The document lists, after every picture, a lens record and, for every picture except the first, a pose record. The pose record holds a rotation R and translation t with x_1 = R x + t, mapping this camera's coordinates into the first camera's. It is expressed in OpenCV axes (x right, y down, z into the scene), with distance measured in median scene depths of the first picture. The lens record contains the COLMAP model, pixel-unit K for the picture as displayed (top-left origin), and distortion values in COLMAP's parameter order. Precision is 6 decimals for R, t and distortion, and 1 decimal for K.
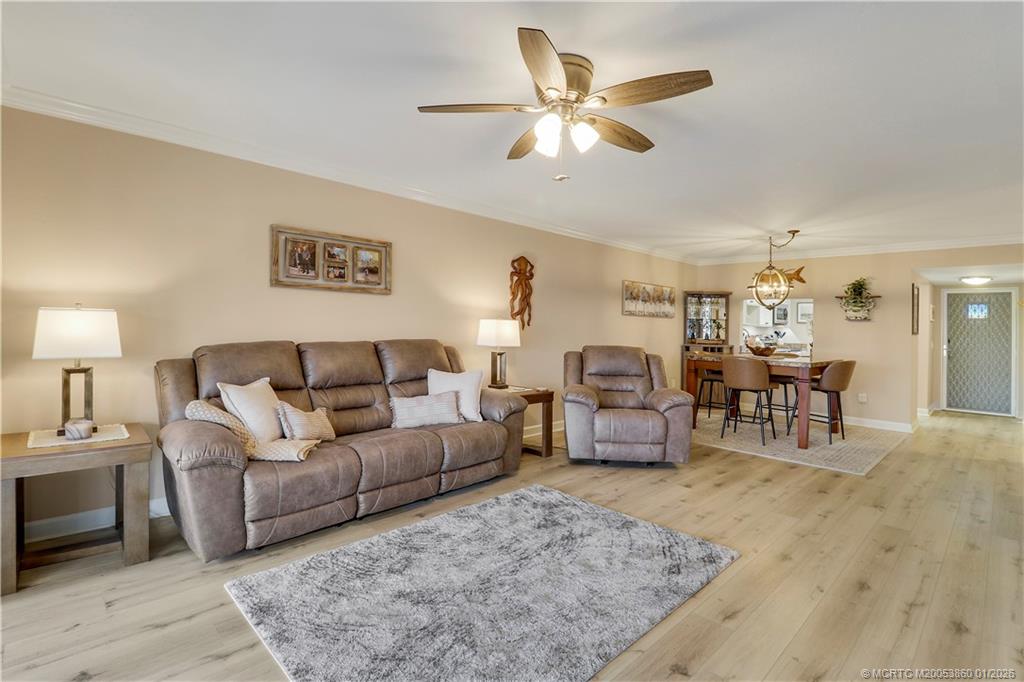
lens RADIAL K [[482.2, 0, 516.5], [0, 482.2, 321.9], [0, 0, 1]] dist [0.006900, -0.014231]
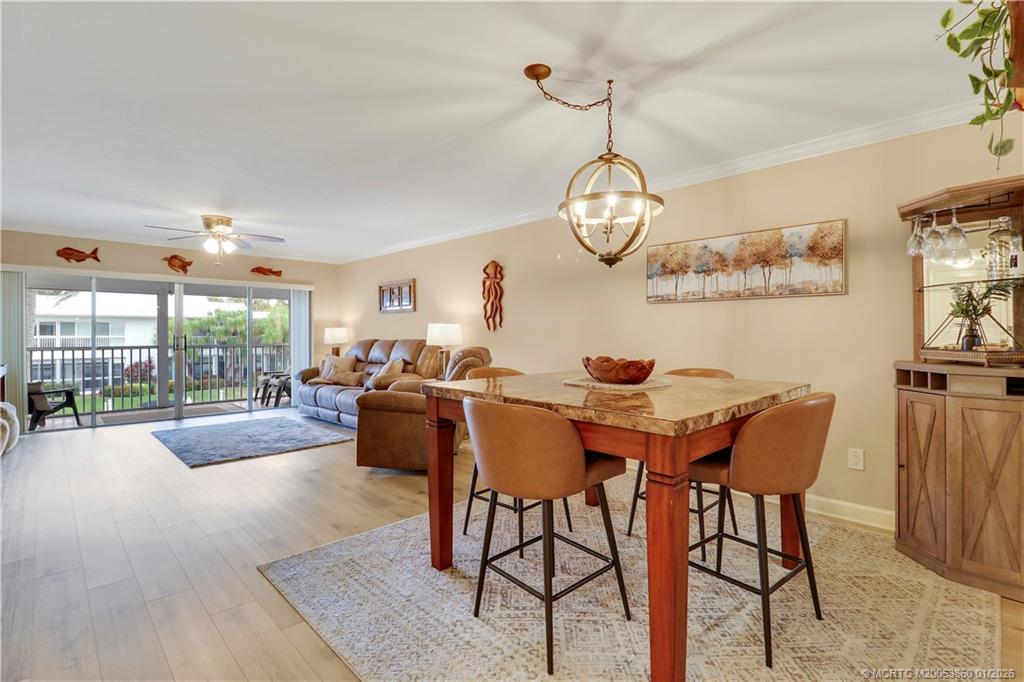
lens RADIAL K [[482.2, 0, 519.4], [0, 482.2, 334.3], [0, 0, 1]] dist [0.006900, -0.014231]
pose [[0.006514, -0.021238, -0.999753, 1.061407], [0.011265, 0.999713, -0.021164, 0.045986], [0.999915, -0.011125, 0.006752, 1.060962]]
